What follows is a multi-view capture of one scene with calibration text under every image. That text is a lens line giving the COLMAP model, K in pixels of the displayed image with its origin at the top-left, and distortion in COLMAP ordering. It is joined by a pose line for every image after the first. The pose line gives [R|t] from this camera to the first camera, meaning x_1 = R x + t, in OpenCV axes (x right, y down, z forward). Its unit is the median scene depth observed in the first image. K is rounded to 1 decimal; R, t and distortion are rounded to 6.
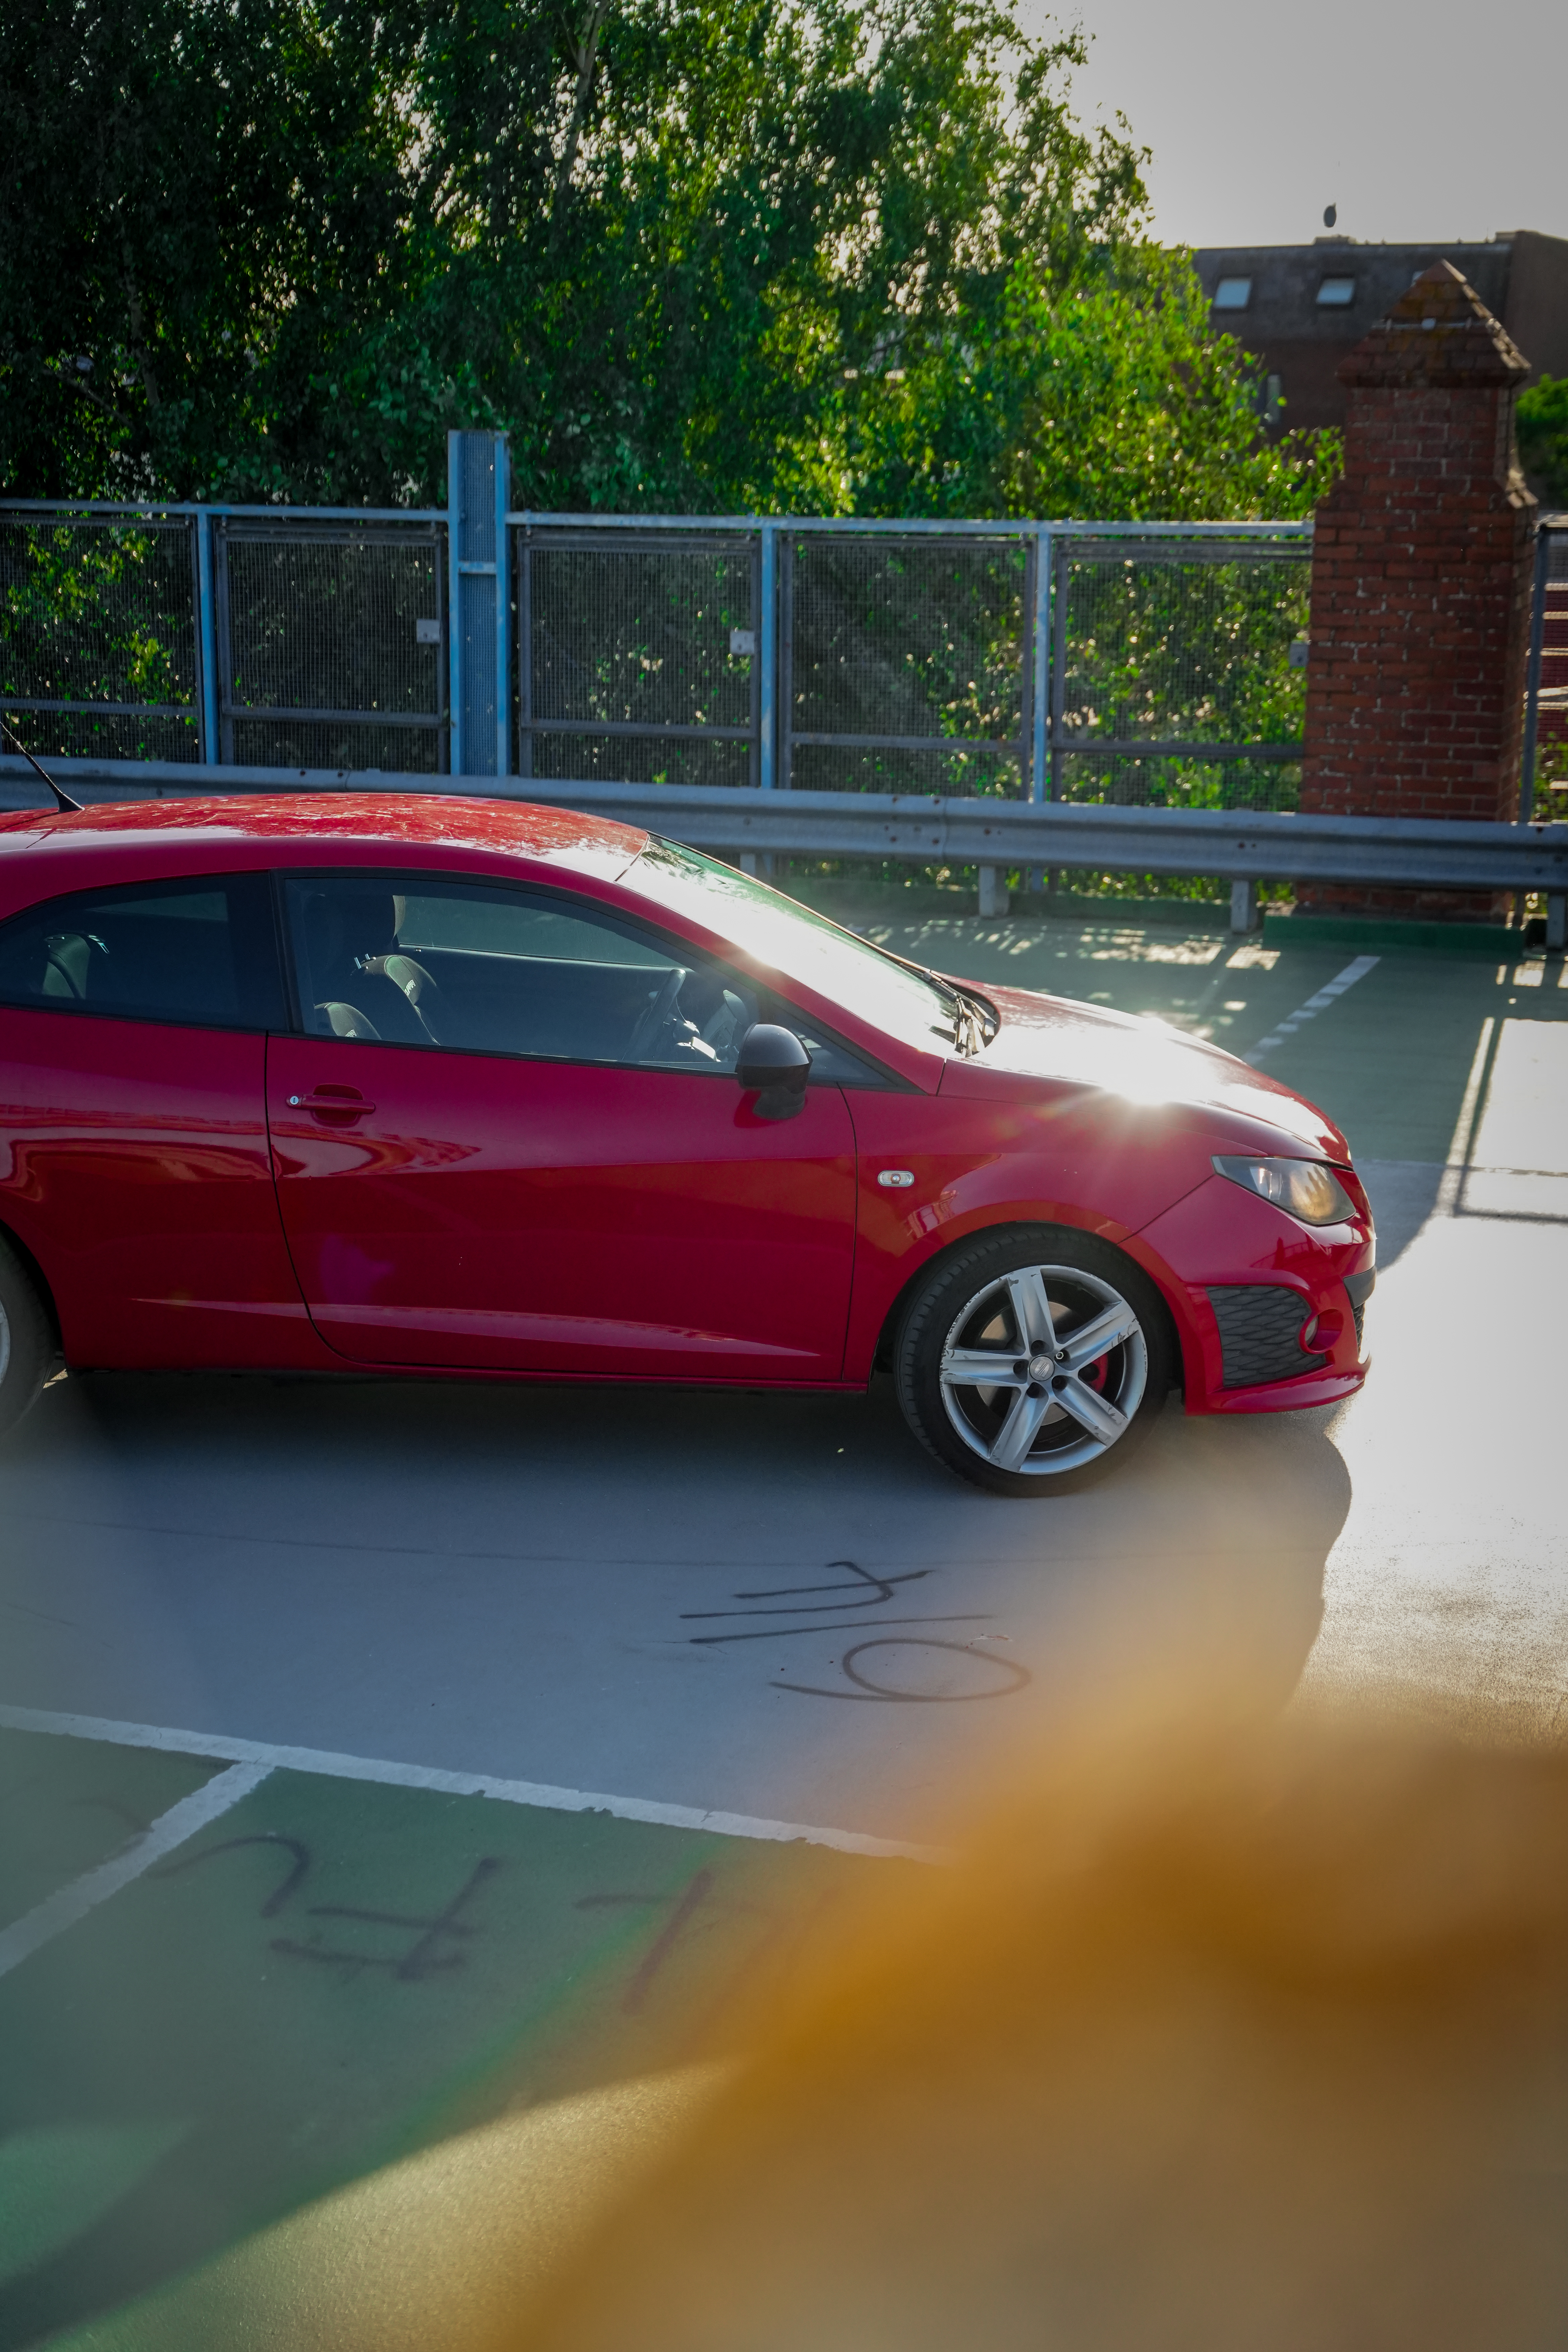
lens RADIAL K [[3419.9, 0, 770.3], [0, 3419.9, 1180.8], [0, 0, 1]] dist [0.072217, 0.411836]
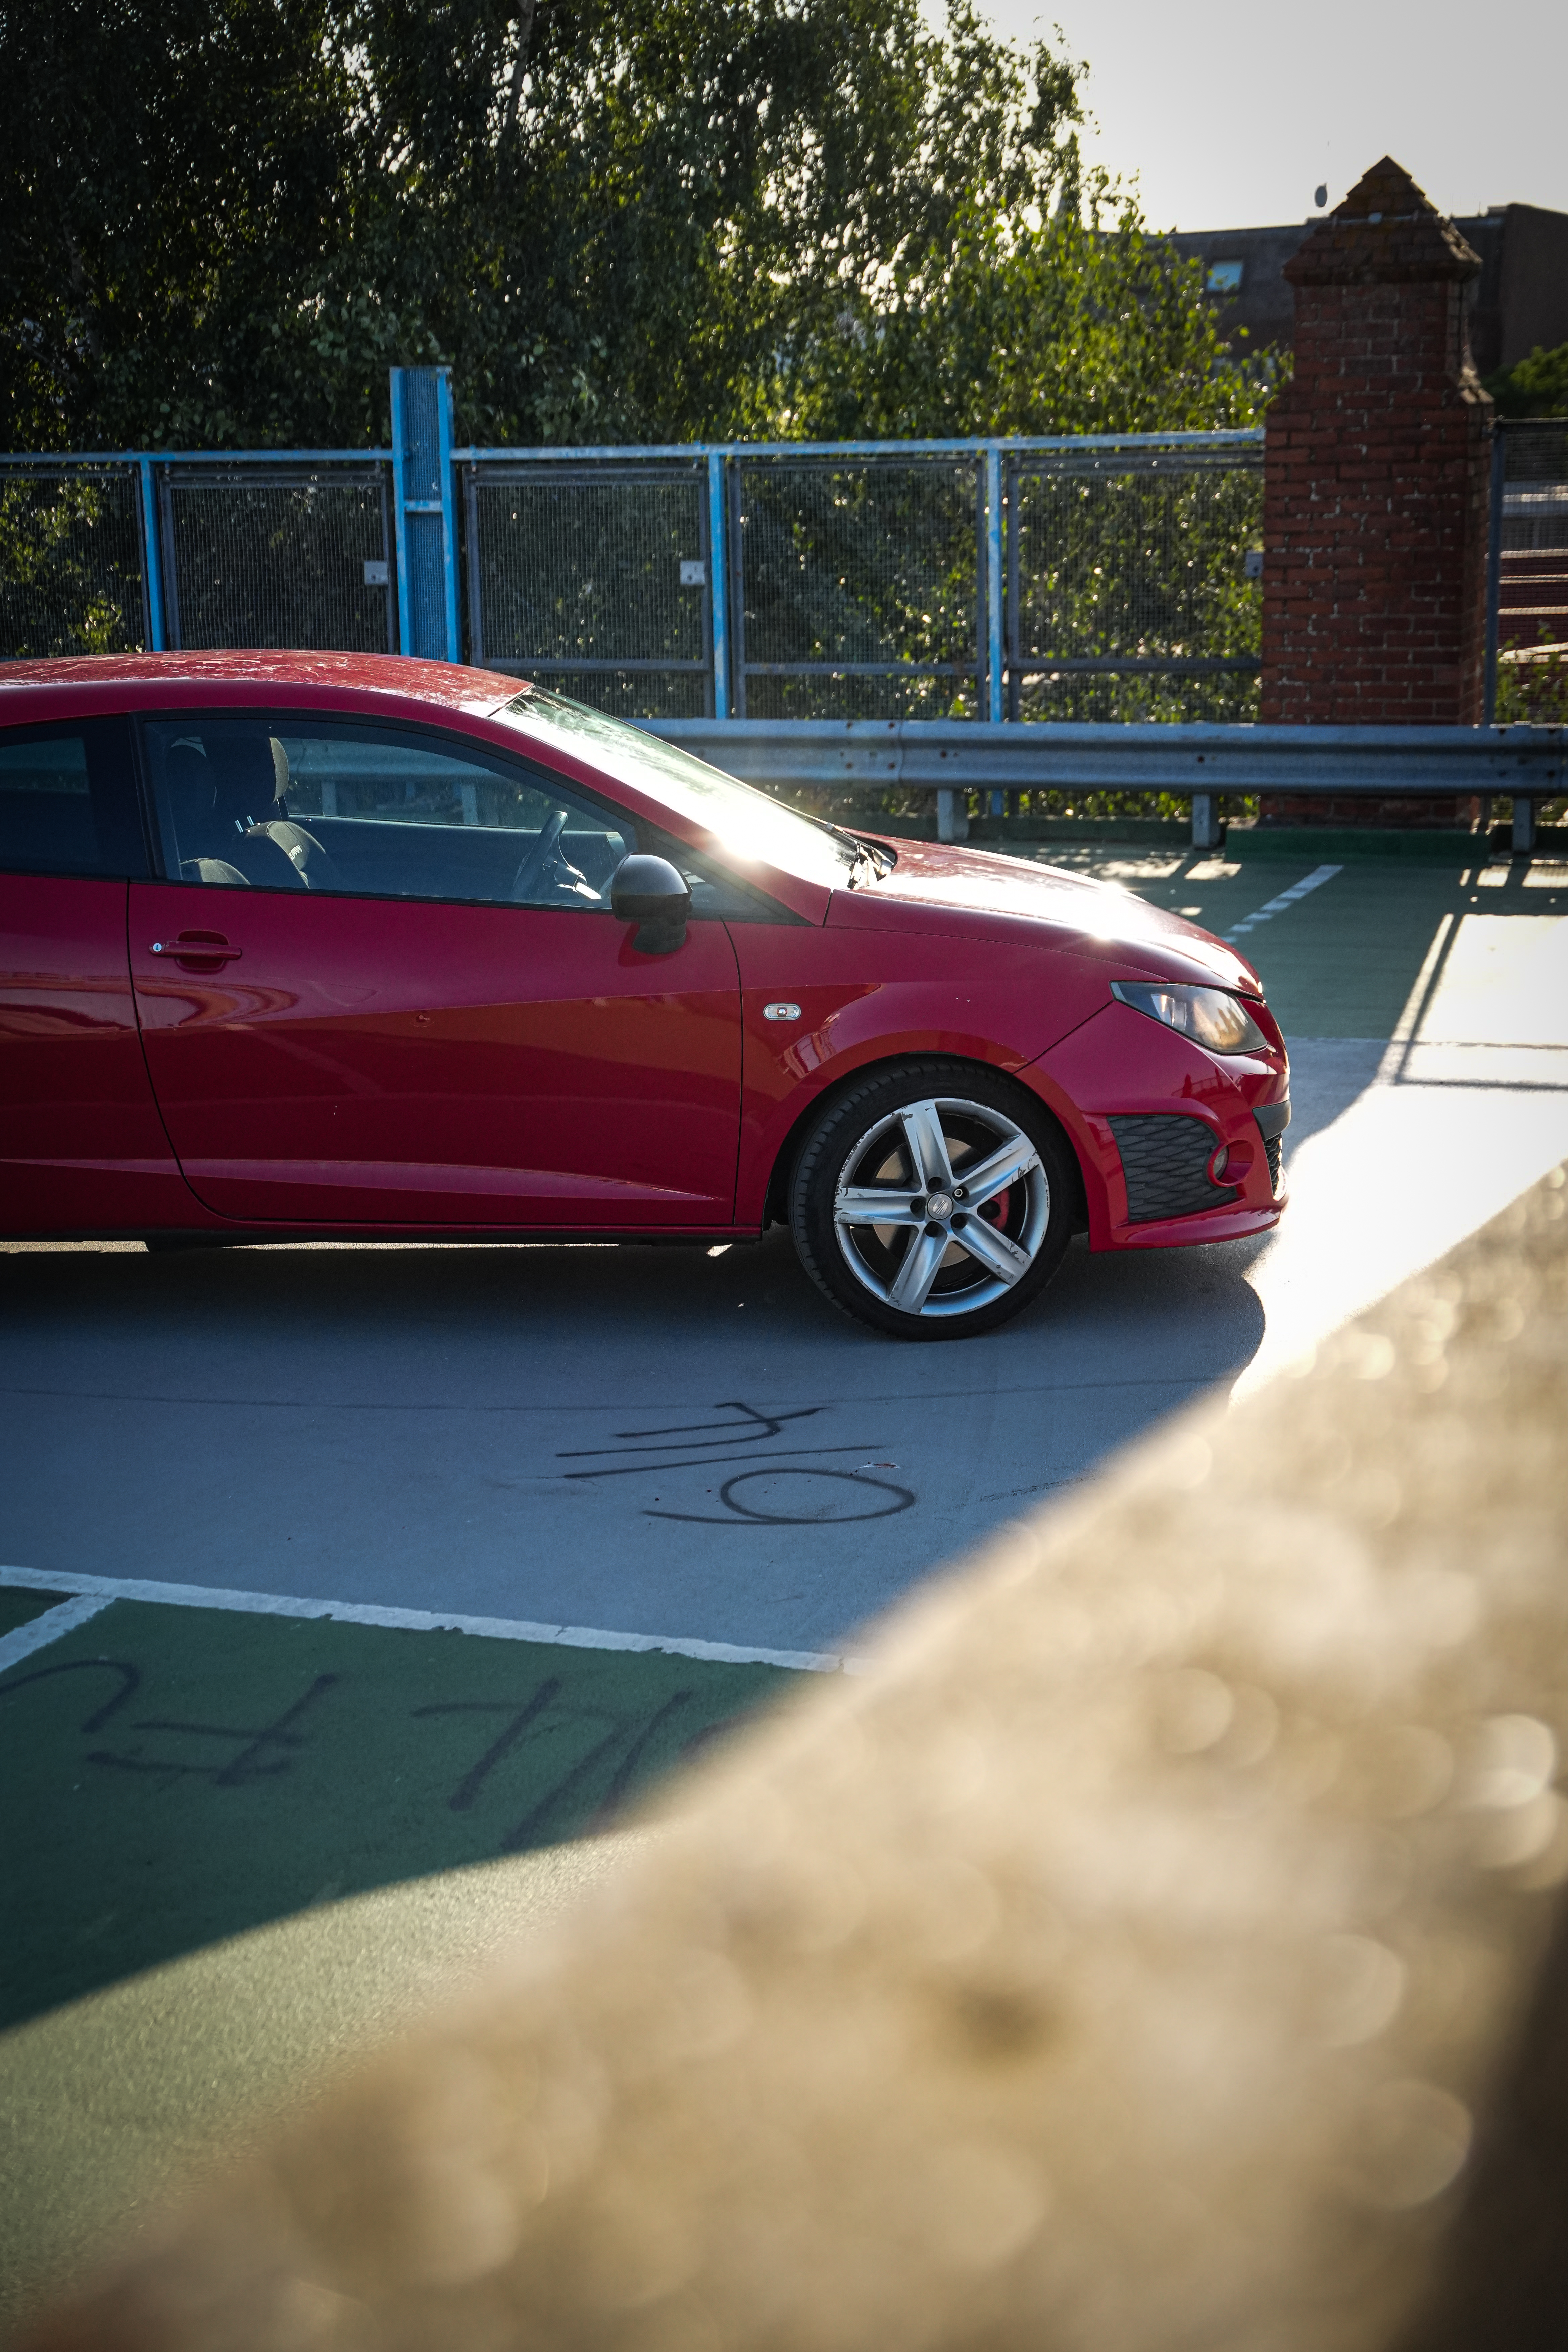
lens RADIAL K [[3419.9, 0, 770.3], [0, 3419.9, 1180.8], [0, 0, 1]] dist [0.072217, 0.411836]
pose [[0.999611, -0.026853, -0.007561, 0.018663], [0.026829, 0.999635, -0.003289, 0.023749], [0.007647, 0.003085, 0.999966, 0.016057]]
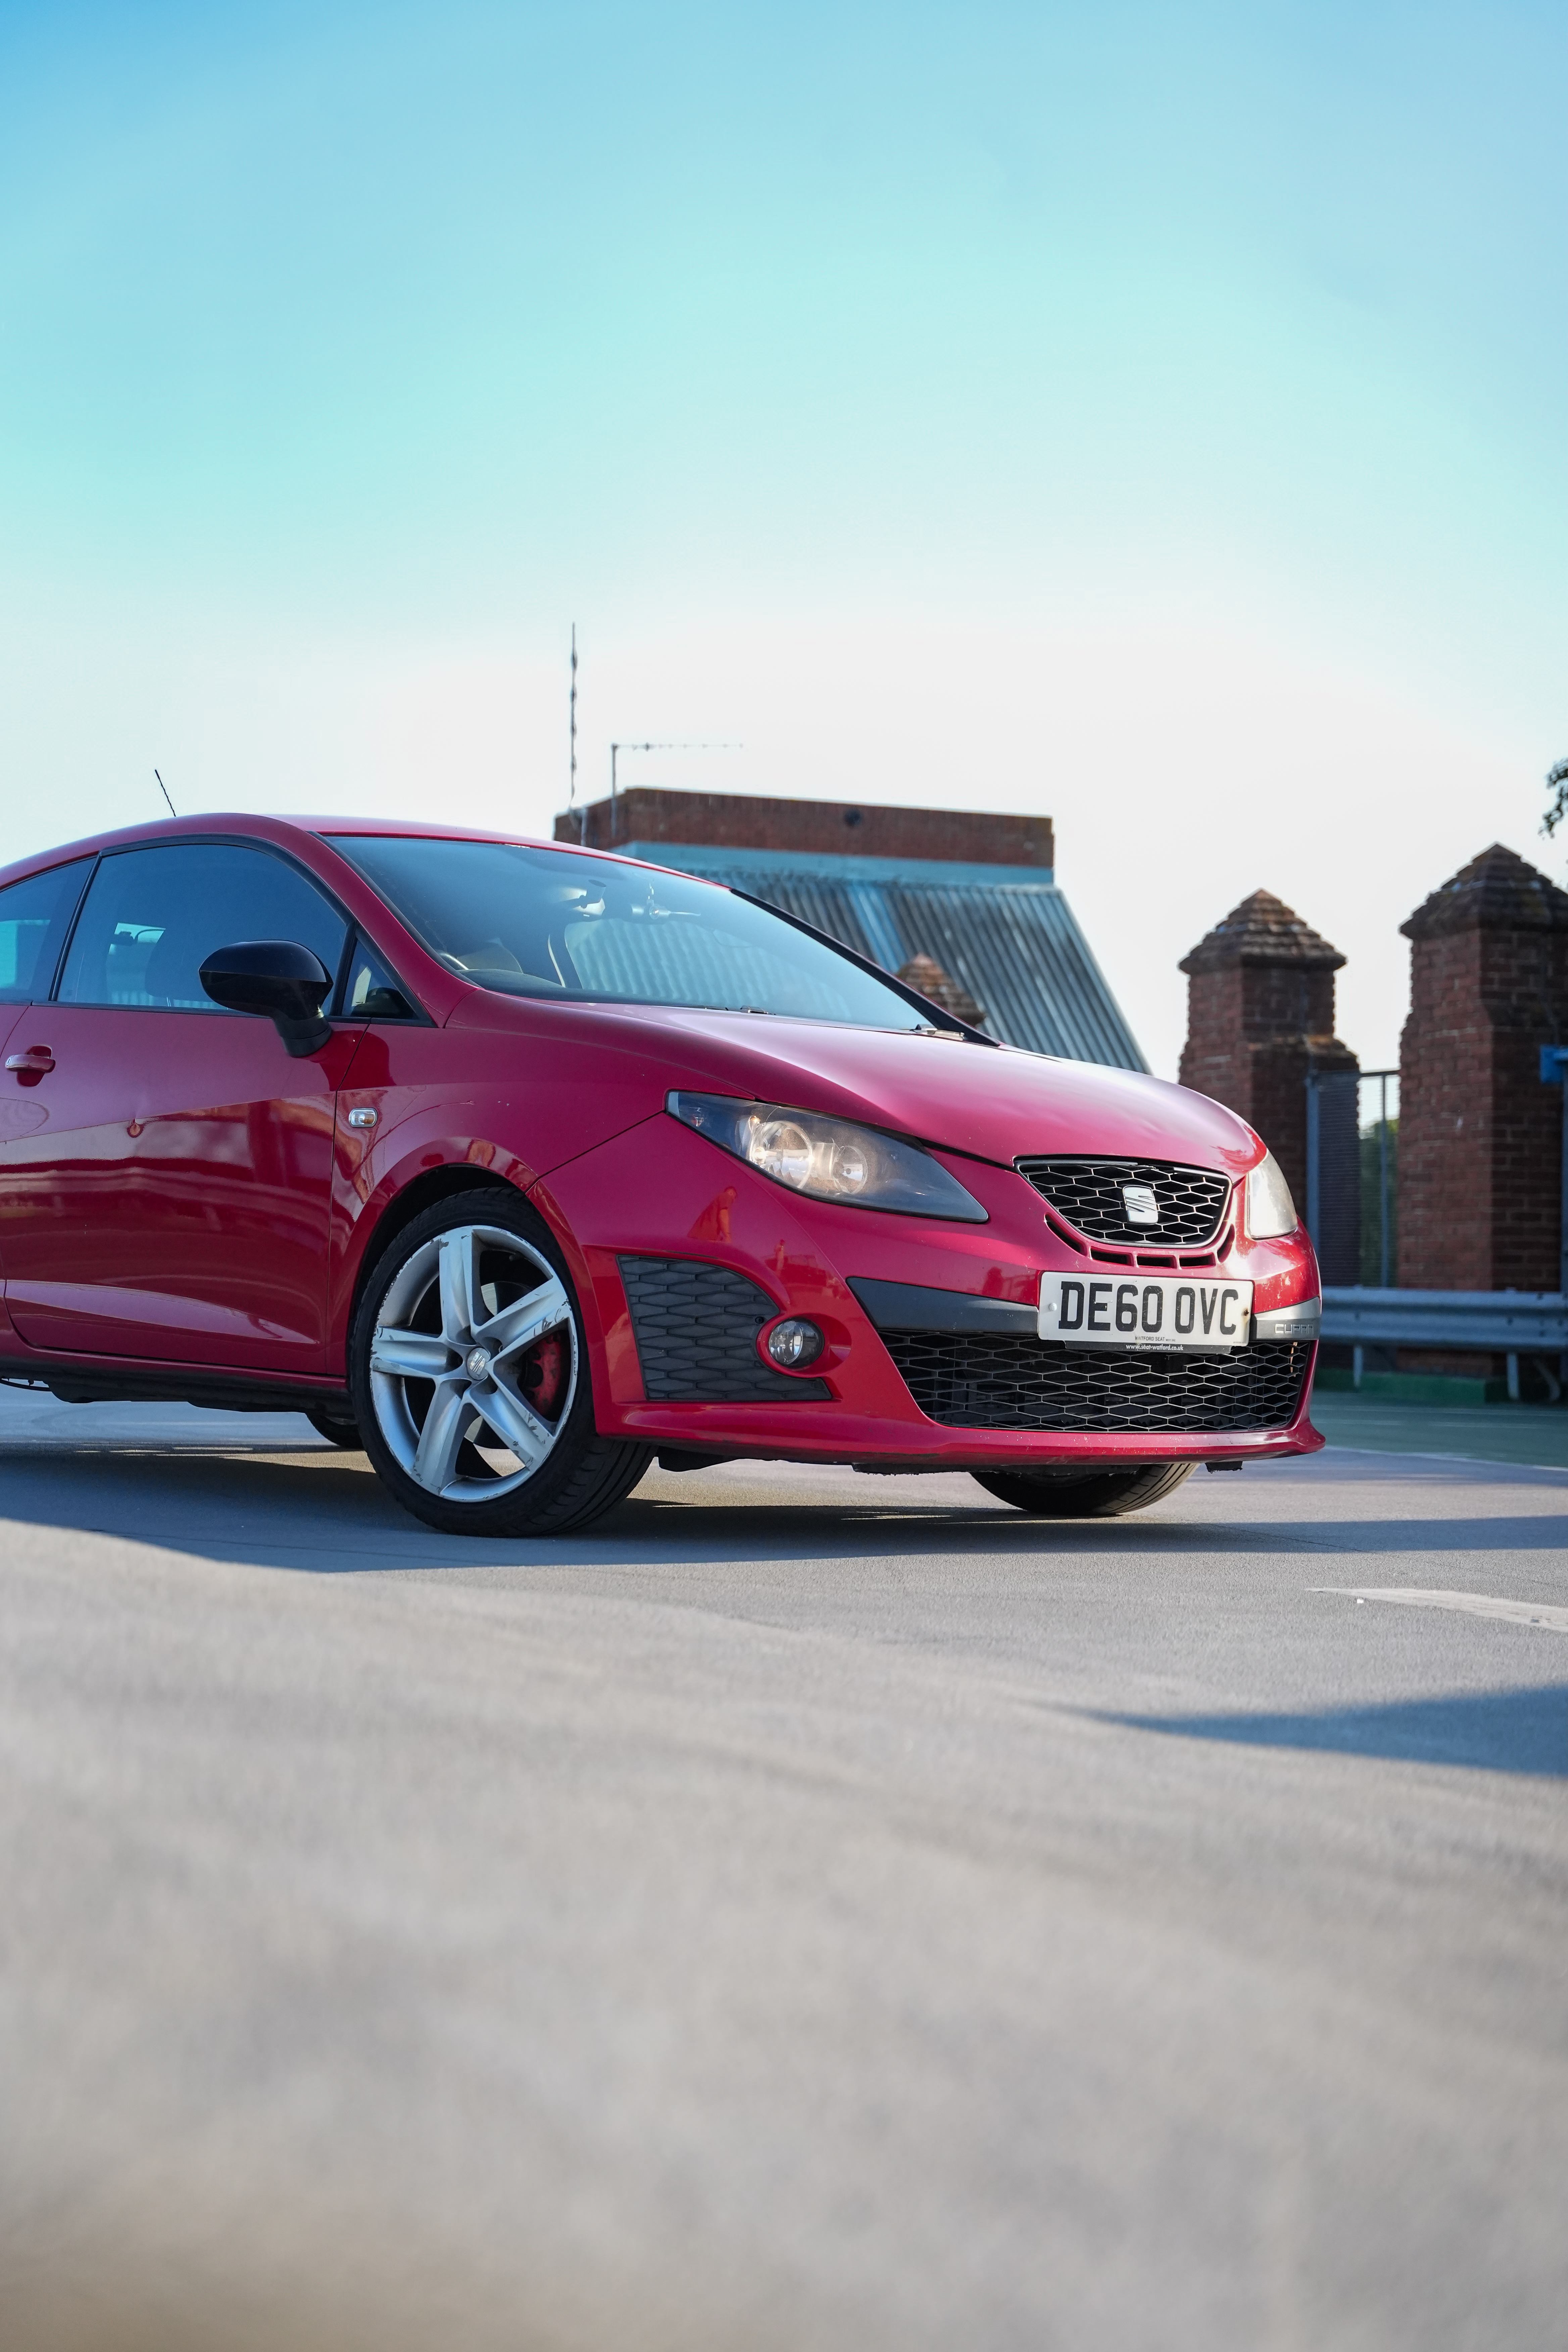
lens RADIAL K [[3419.9, 0, 770.3], [0, 3419.9, 1180.8], [0, 0, 1]] dist [0.072217, 0.411836]
pose [[0.675777, -0.021395, -0.736795, 0.334087], [-0.172005, 0.967405, -0.185852, 0.070785], [0.716756, 0.252327, 0.650070, 0.255915]]
